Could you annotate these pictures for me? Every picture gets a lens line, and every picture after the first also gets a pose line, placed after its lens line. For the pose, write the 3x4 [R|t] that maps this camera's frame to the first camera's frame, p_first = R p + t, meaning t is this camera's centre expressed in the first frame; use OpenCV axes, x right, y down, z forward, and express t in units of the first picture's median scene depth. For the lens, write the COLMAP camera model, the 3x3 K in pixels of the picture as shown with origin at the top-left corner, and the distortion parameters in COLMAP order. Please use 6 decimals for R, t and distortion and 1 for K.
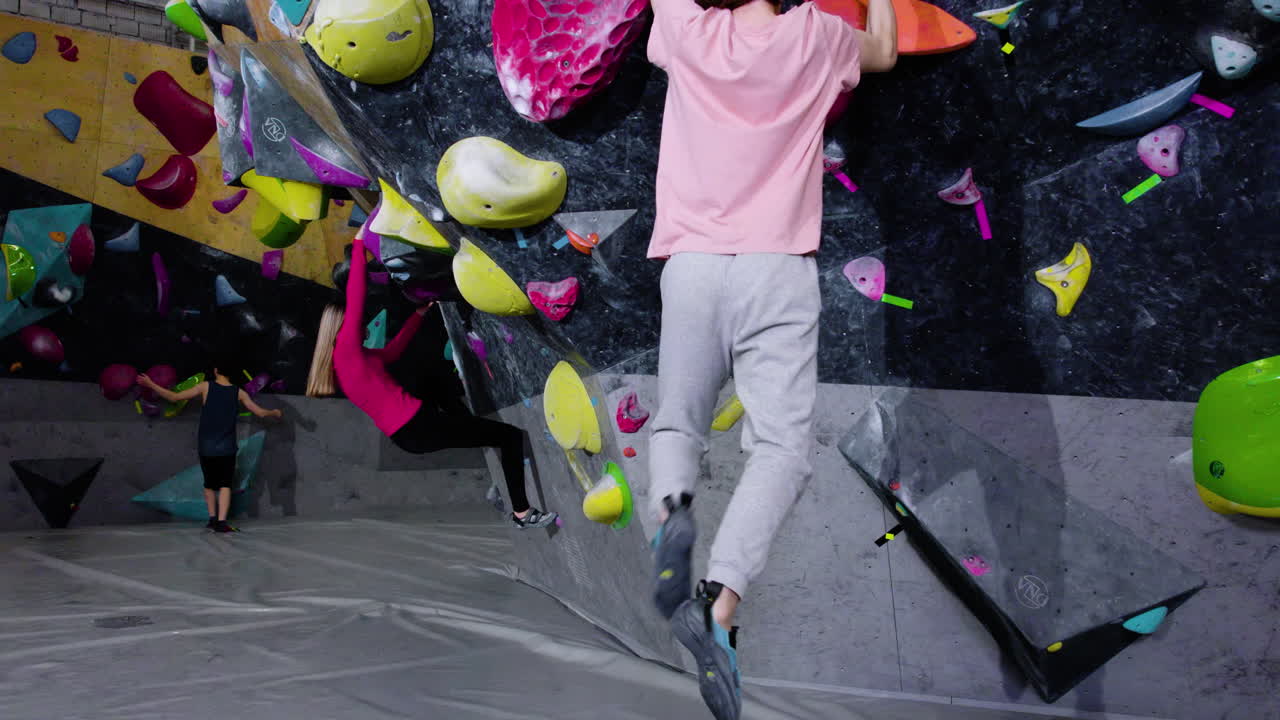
lens RADIAL K [[1146.0, 0, 660.9], [0, 1146.0, 367.5], [0, 0, 1]] dist [-0.048387, -0.003507]
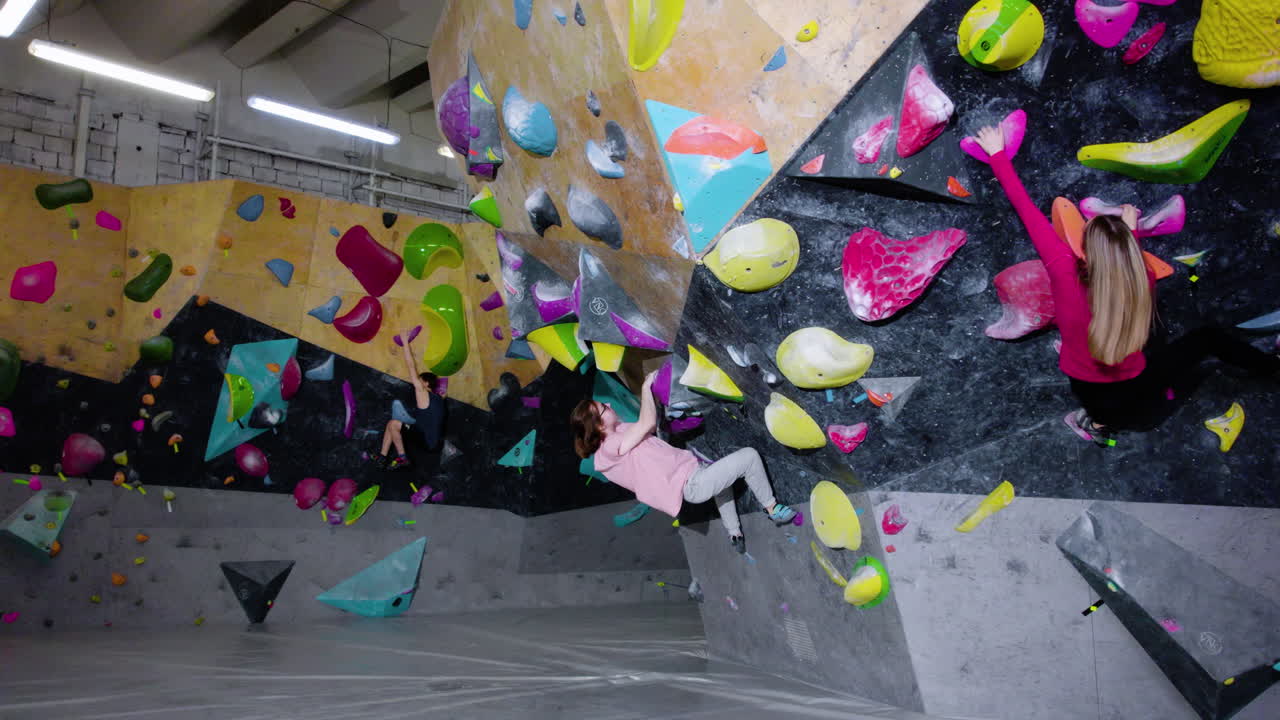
lens RADIAL K [[1146.0, 0, 663.3], [0, 1146.0, 370.2], [0, 0, 1]] dist [-0.048387, -0.003507]
pose [[0.999999, 0.000635, -0.001184, -0.325573], [-0.000742, 0.995692, -0.092714, -0.012492], [0.001120, 0.092715, 0.995692, -0.407473]]
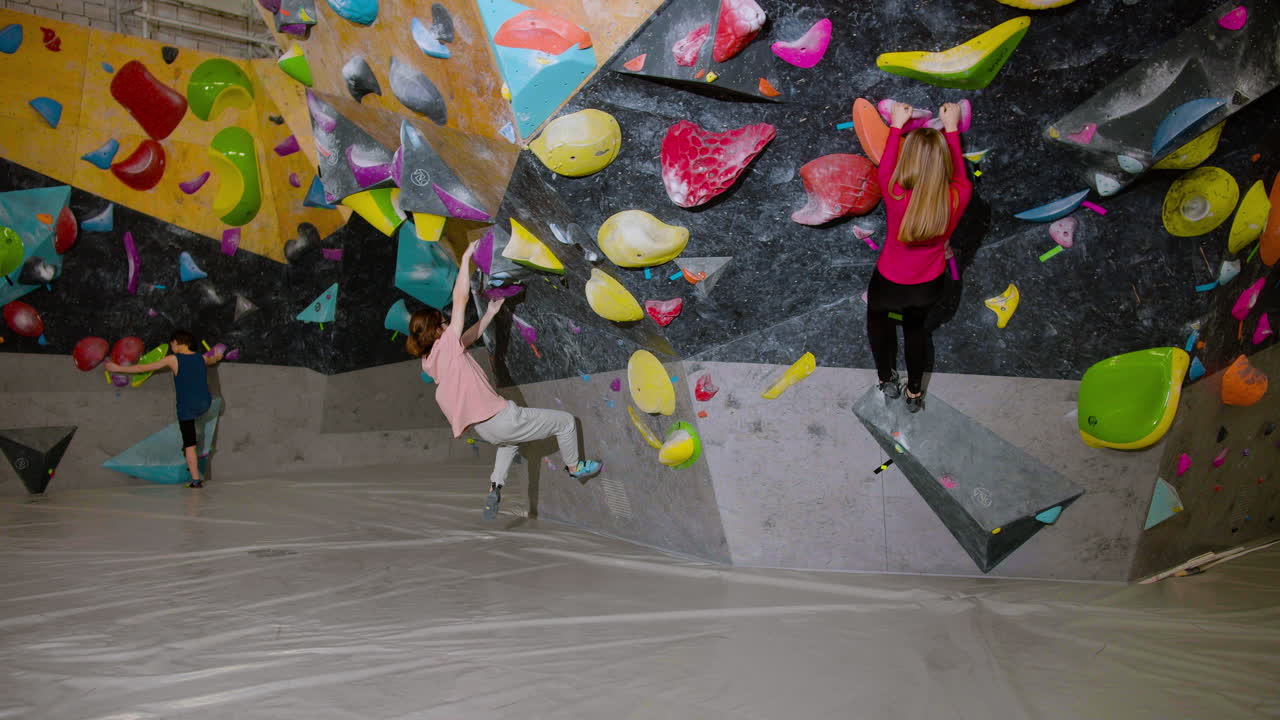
lens RADIAL K [[1260.9, 0, 637.8], [0, 1260.9, 349.7], [0, 0, 1]] dist [0.007578, 0.000000]
pose [[0.990368, -0.006380, 0.138317, -0.363382], [0.002722, 0.999642, 0.026614, -0.056314], [-0.138437, -0.025981, 0.990030, -0.631358]]
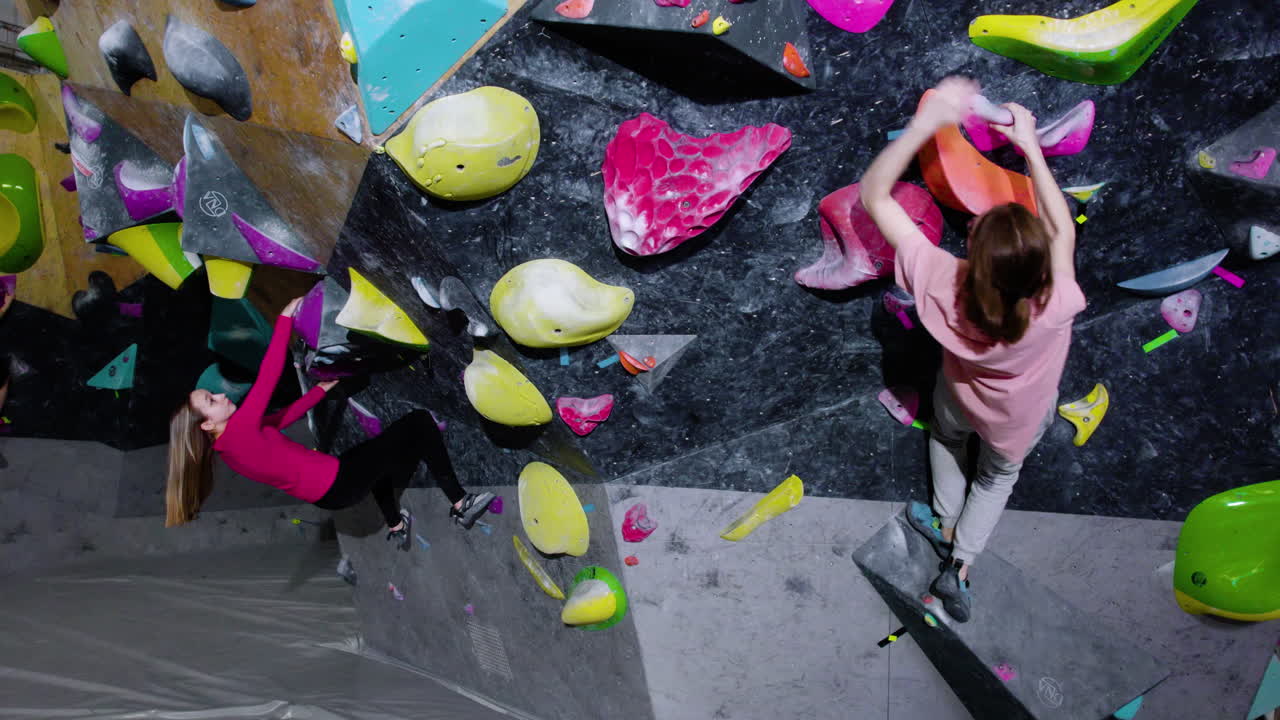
lens RADIAL K [[1146.0, 0, 650.1], [0, 1146.0, 369.0], [0, 0, 1]] dist [-0.048387, -0.003507]
pose [[0.955104, 0.012400, 0.296013, -0.340721], [-0.012665, 0.999919, -0.001023, -0.101685], [-0.296002, -0.002772, 0.955183, 0.047591]]
